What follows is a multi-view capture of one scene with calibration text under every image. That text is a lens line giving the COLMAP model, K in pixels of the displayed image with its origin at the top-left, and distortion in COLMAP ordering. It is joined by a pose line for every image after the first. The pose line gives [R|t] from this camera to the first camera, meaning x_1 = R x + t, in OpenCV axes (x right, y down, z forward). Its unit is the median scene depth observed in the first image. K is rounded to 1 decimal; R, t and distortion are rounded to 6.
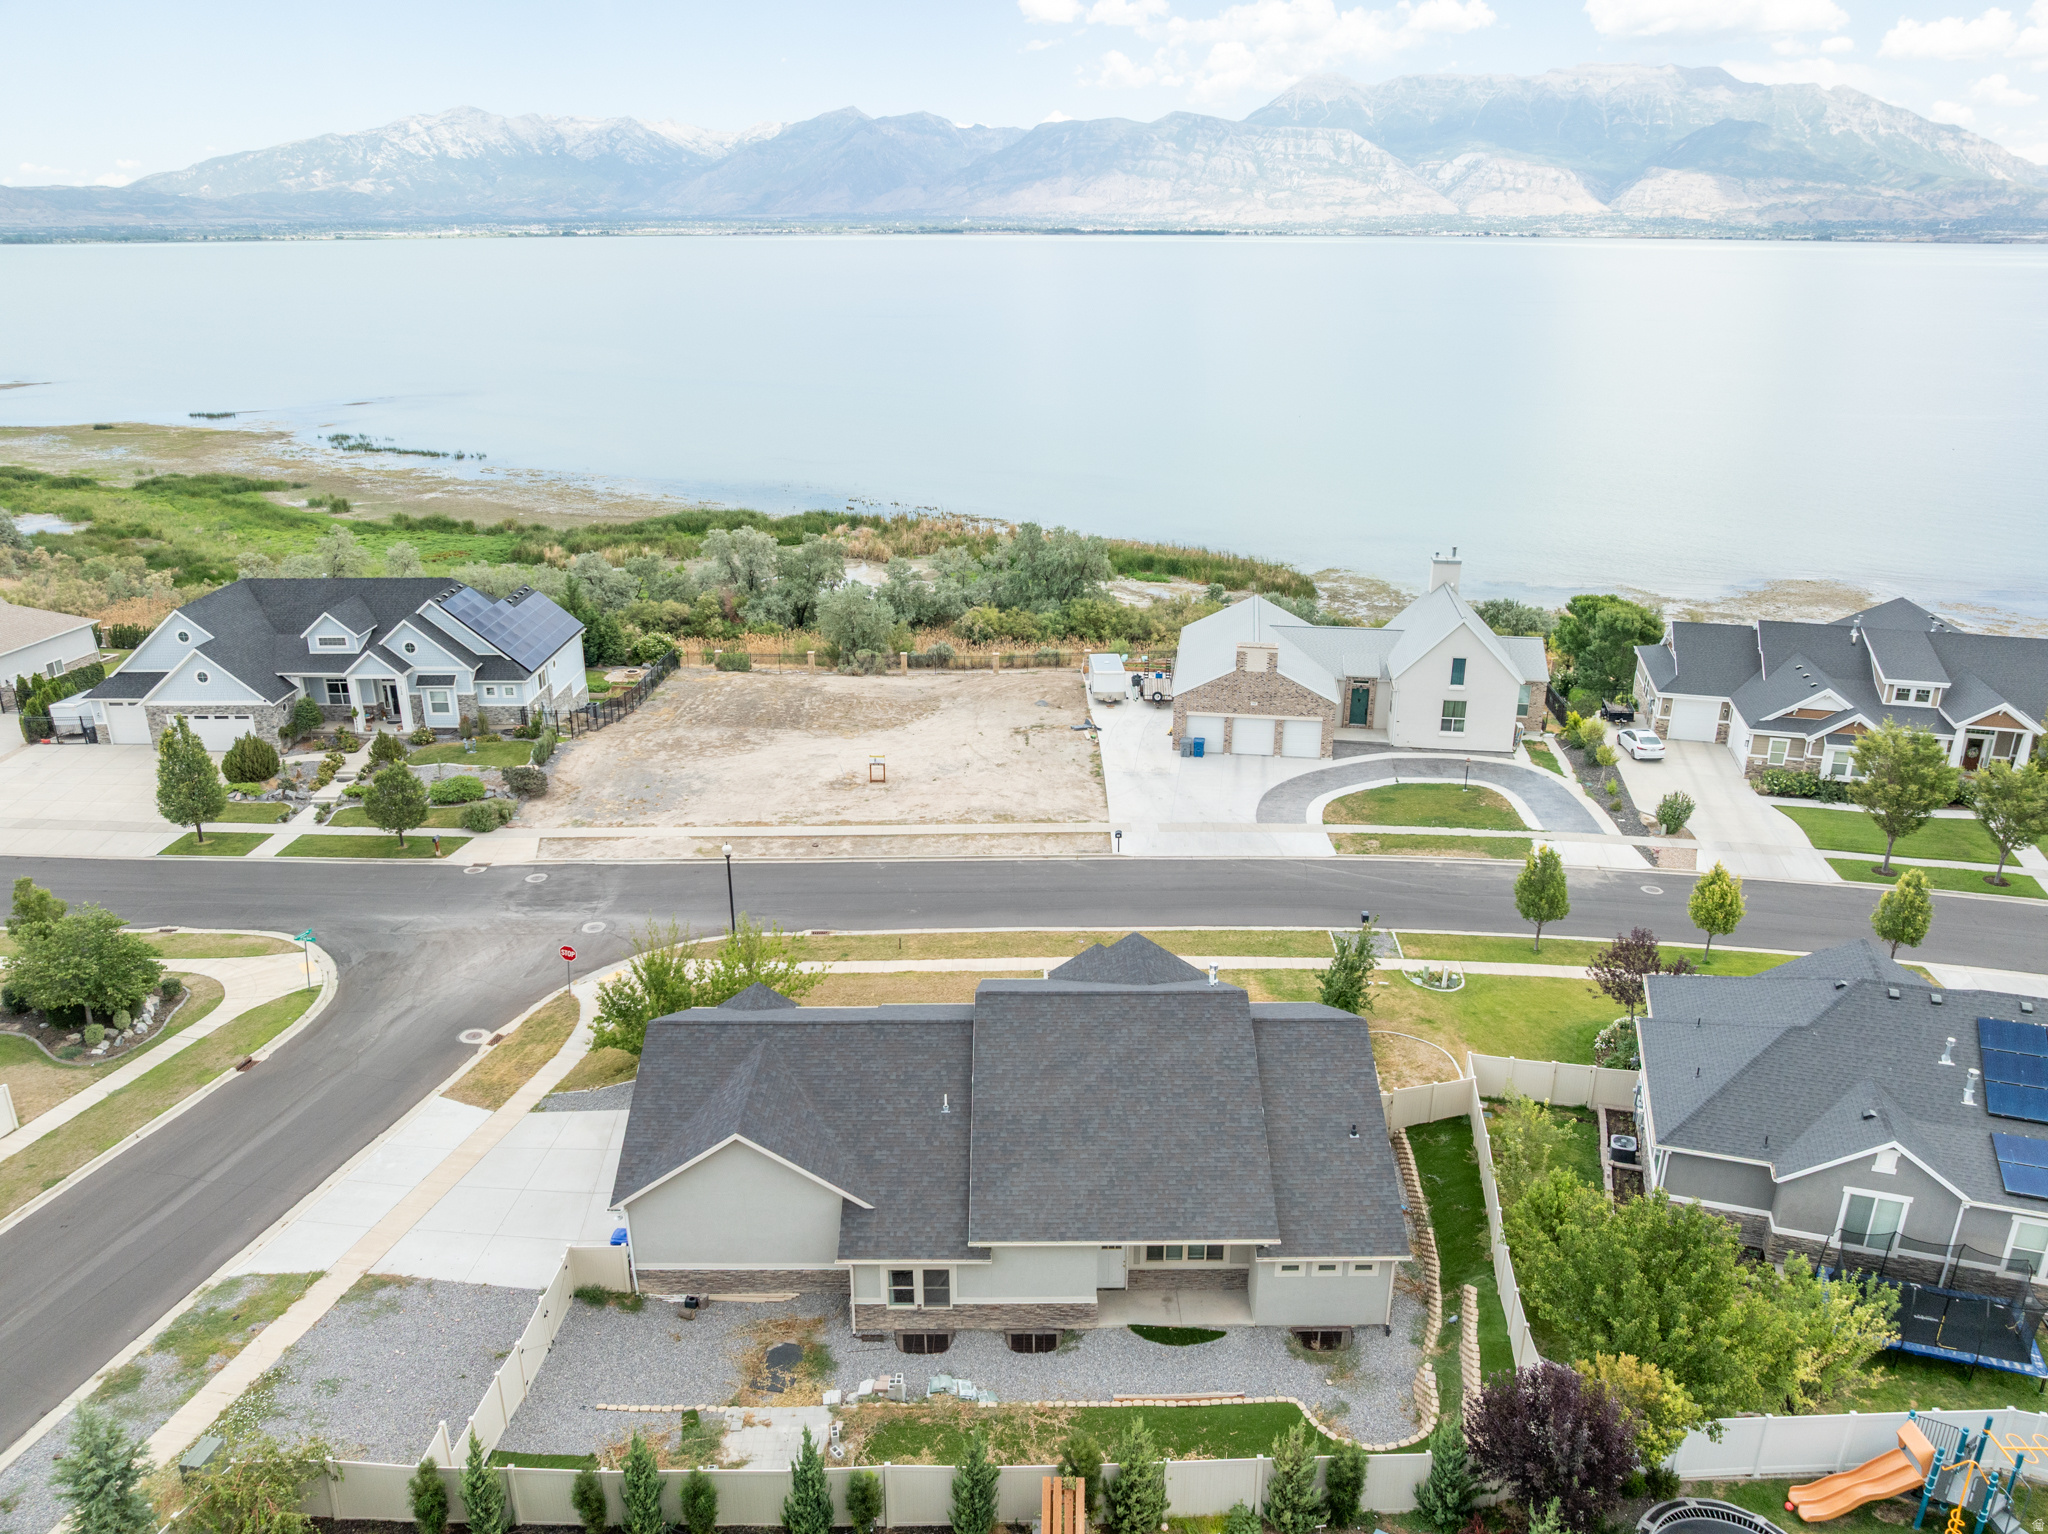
lens RADIAL K [[1437.1, 0, 1031.9], [0, 1437.1, 753.9], [0, 0, 1]] dist [-0.043288, 0.014388]
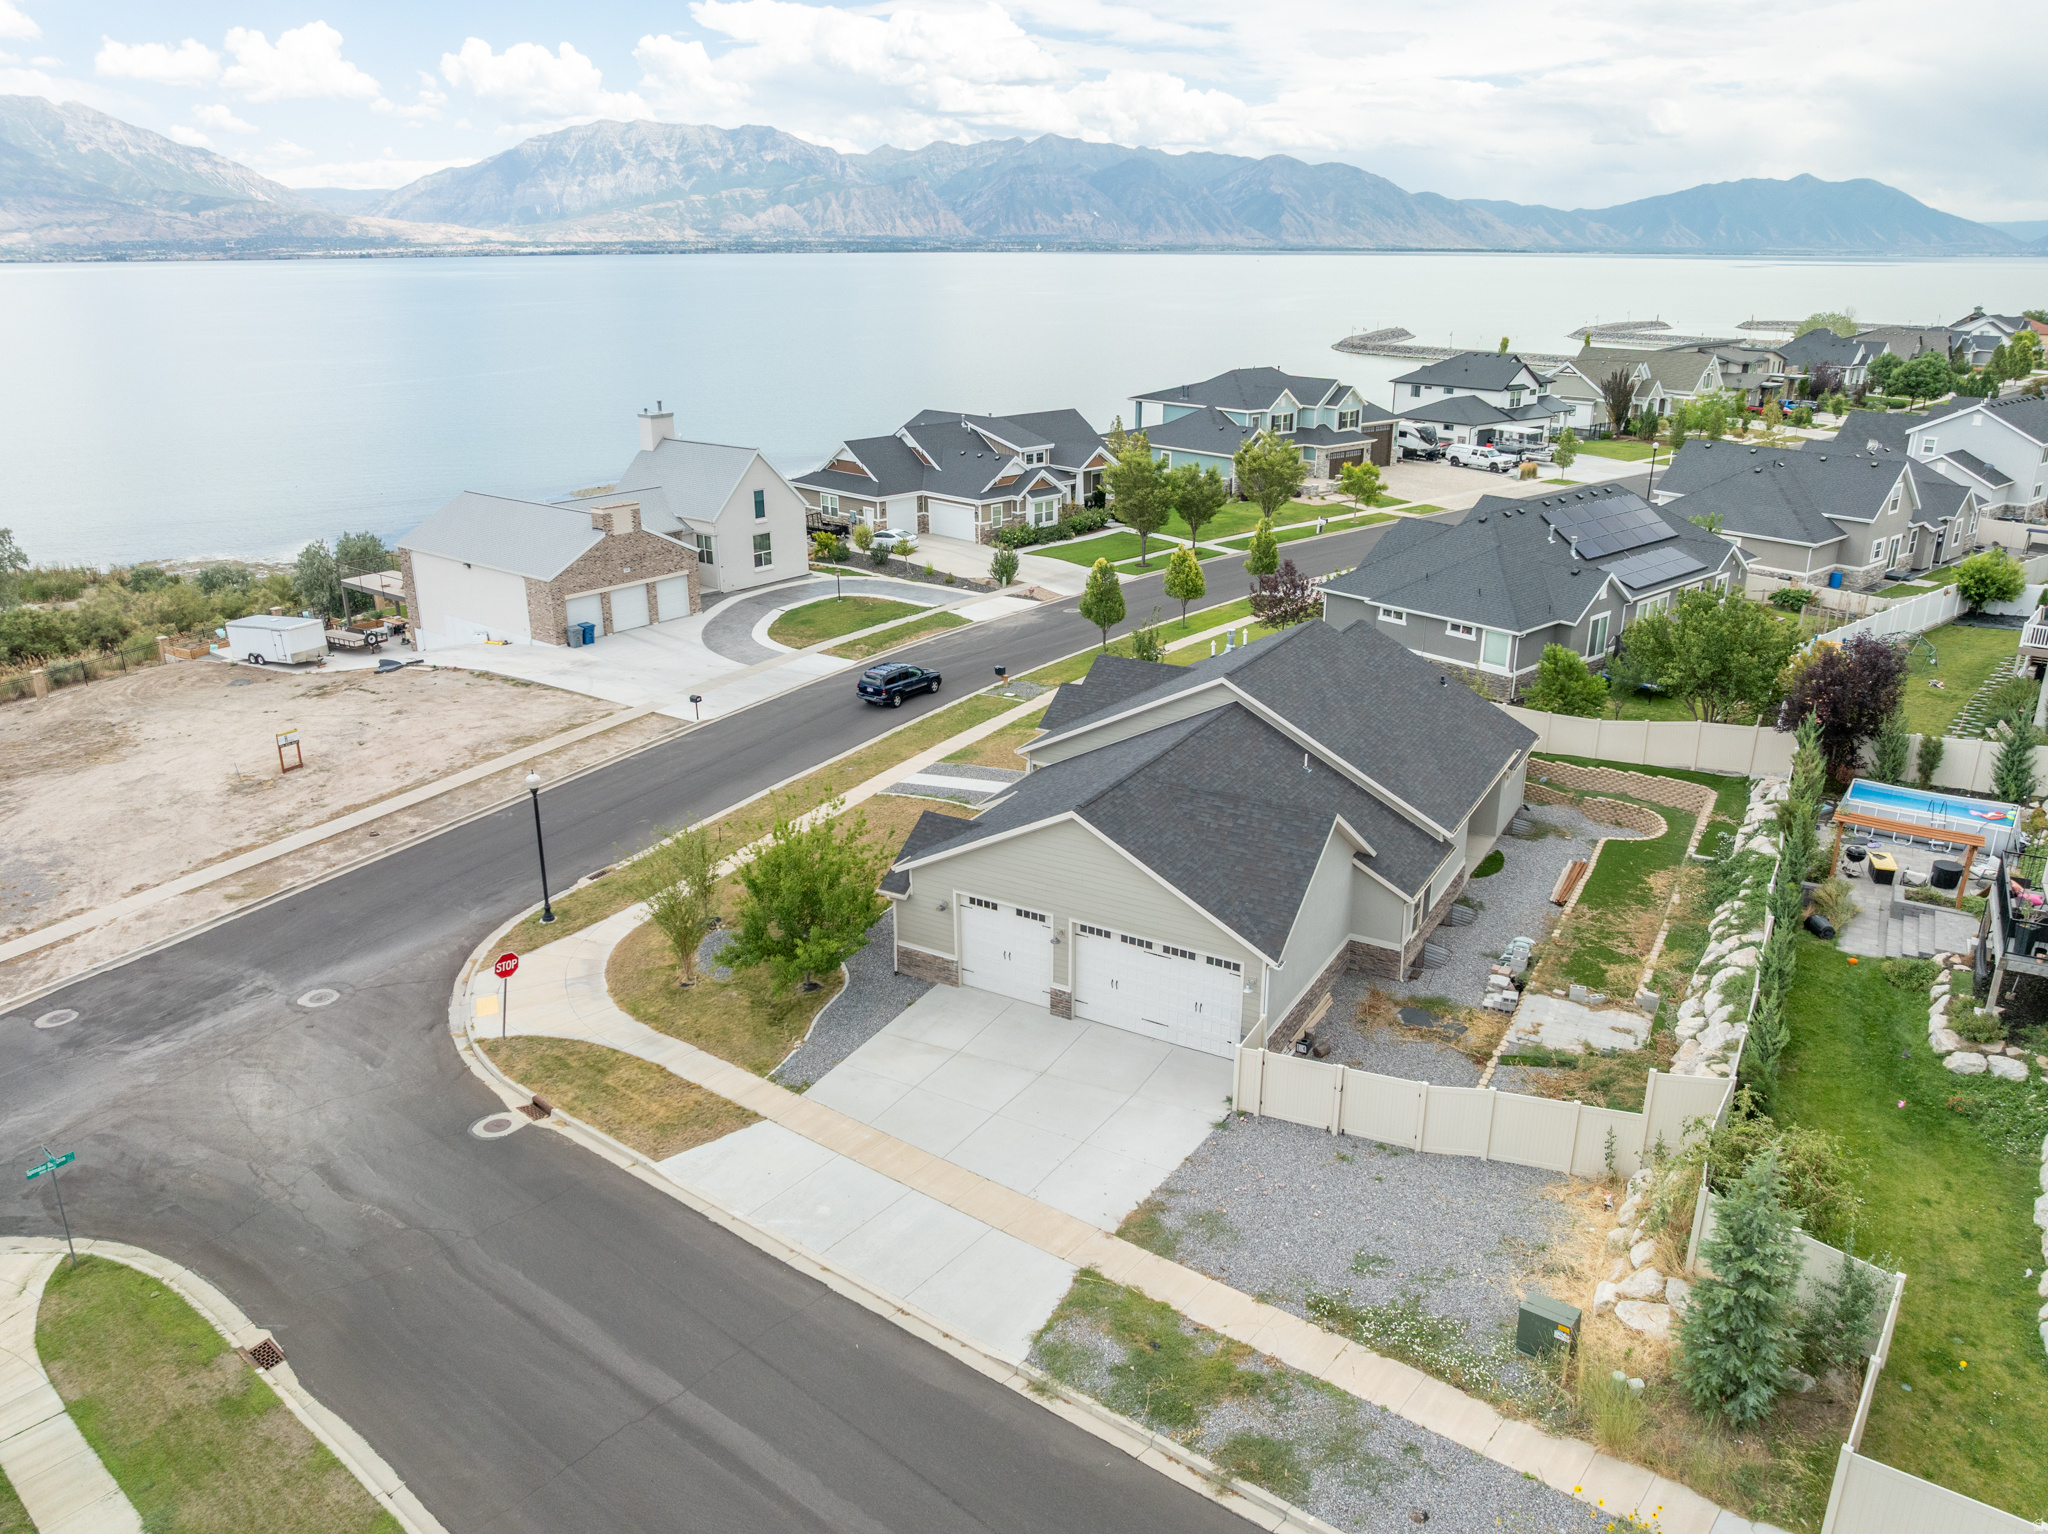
lens RADIAL K [[1437.1, 0, 1039.4], [0, 1437.1, 766.3], [0, 0, 1]] dist [-0.043288, 0.014388]
pose [[0.502143, -0.293465, 0.813469, -0.479605], [0.298683, 0.941627, 0.155327, 0.018891], [-0.811567, 0.164973, 0.560484, 0.298287]]
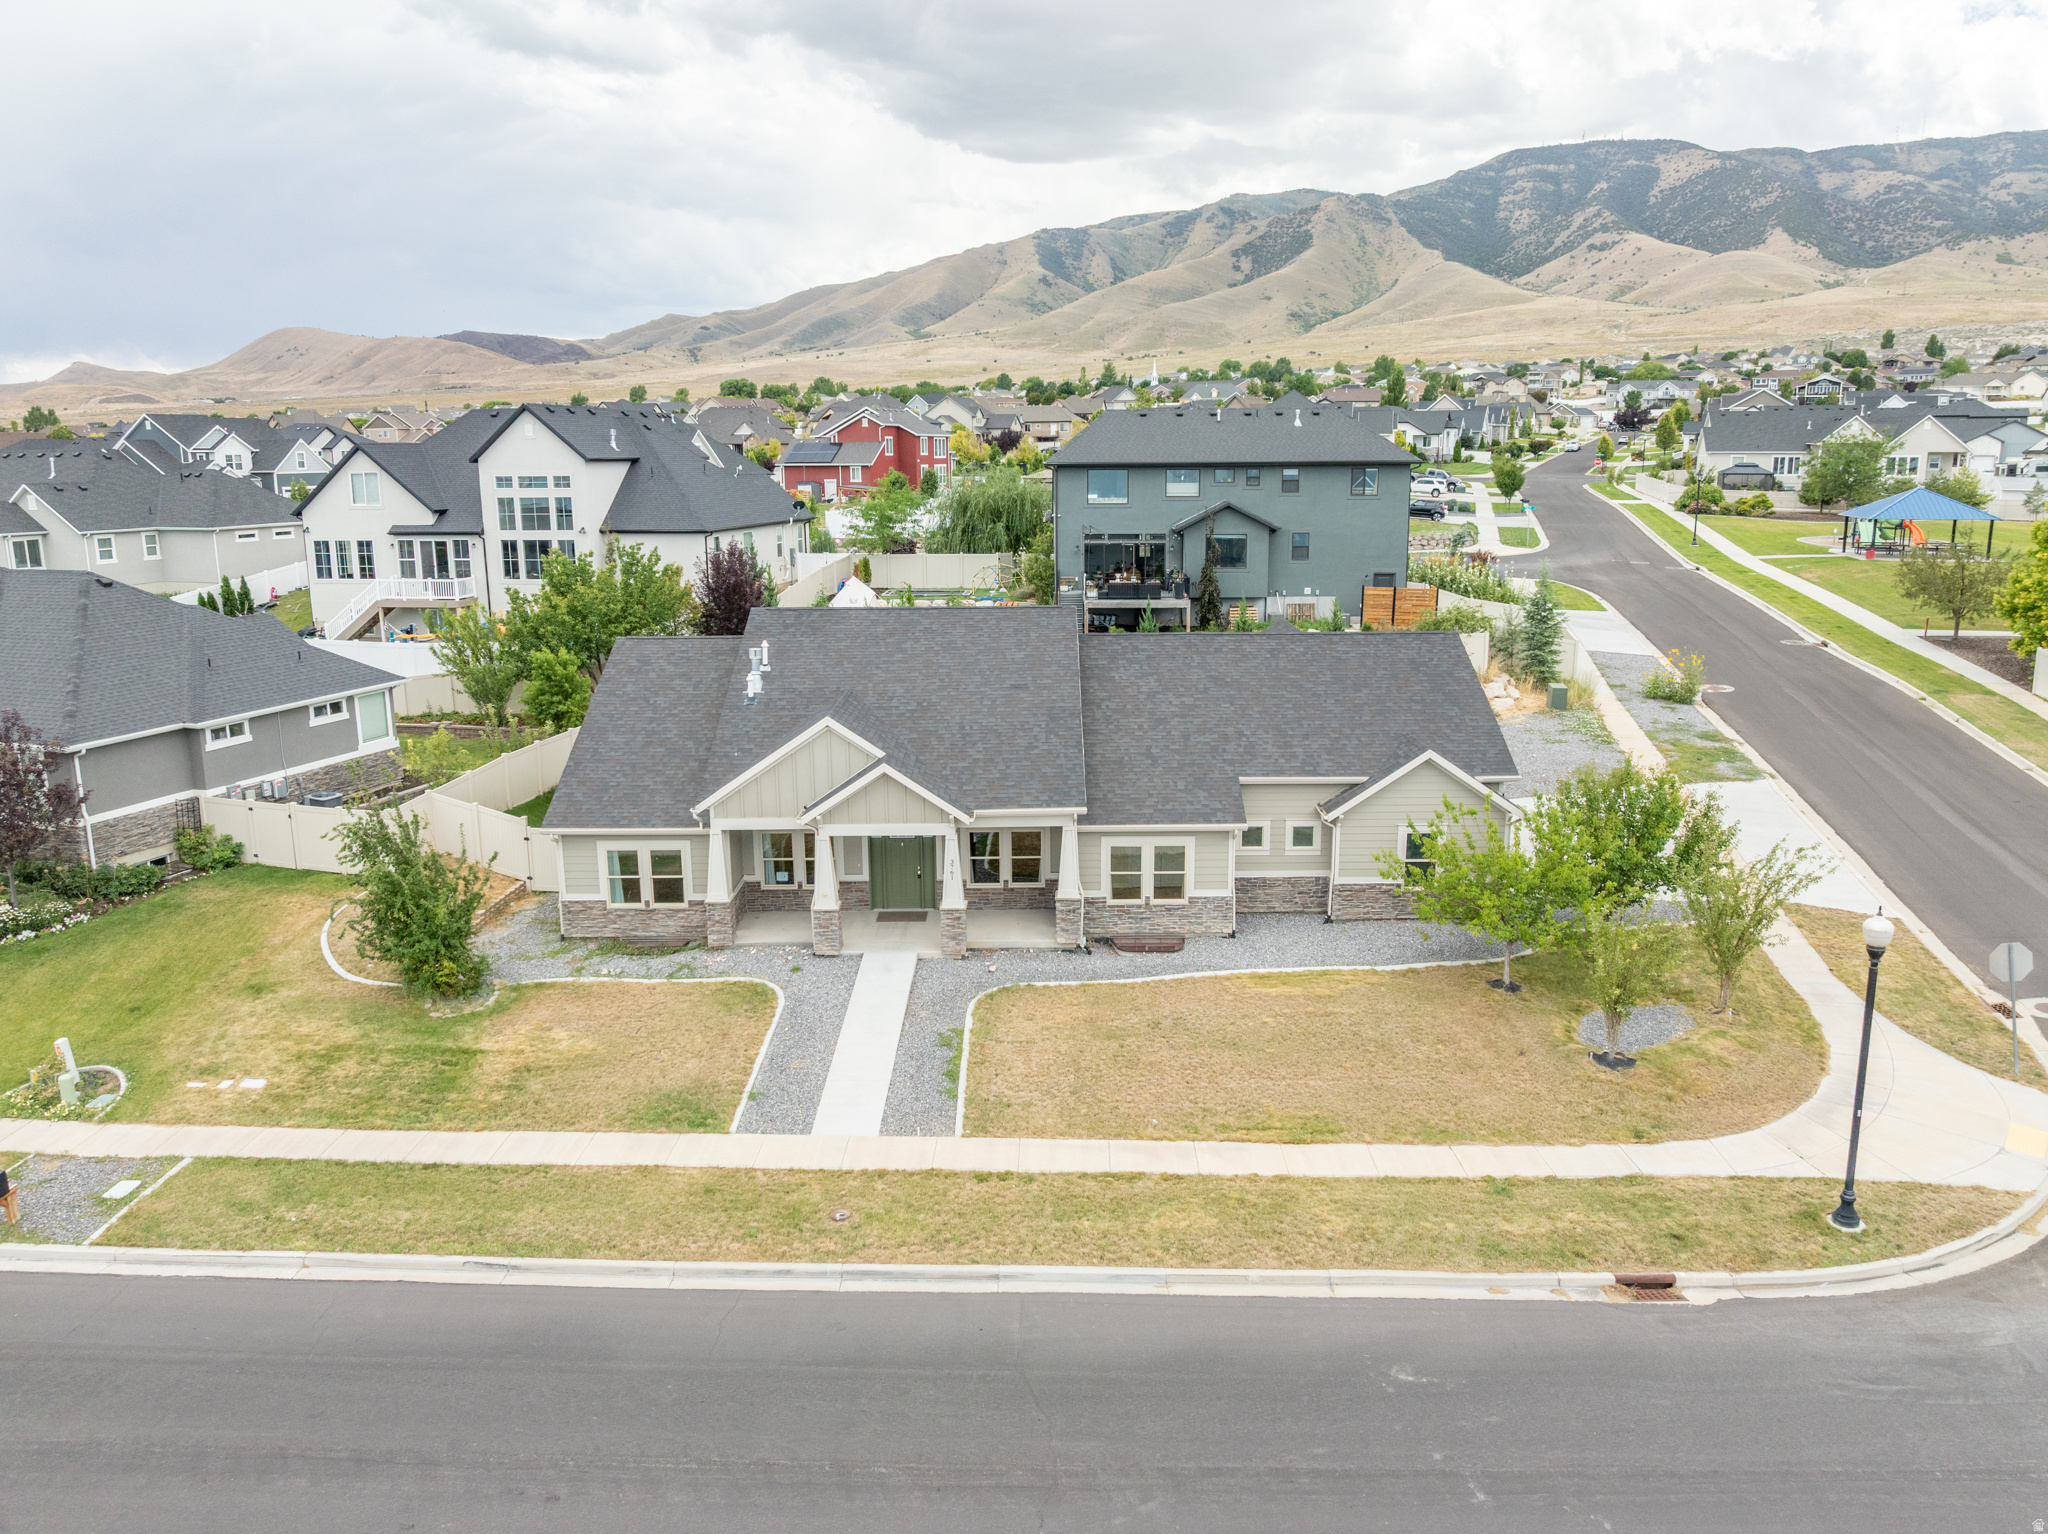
lens RADIAL K [[1437.1, 0, 1028.2], [0, 1437.1, 775.3], [0, 0, 1]] dist [-0.043288, 0.014388]
pose [[-0.999955, 0.008850, 0.003418, -0.009854], [0.009291, 0.840757, 0.541332, -0.107587], [0.001918, 0.541340, -0.840802, 0.925145]]
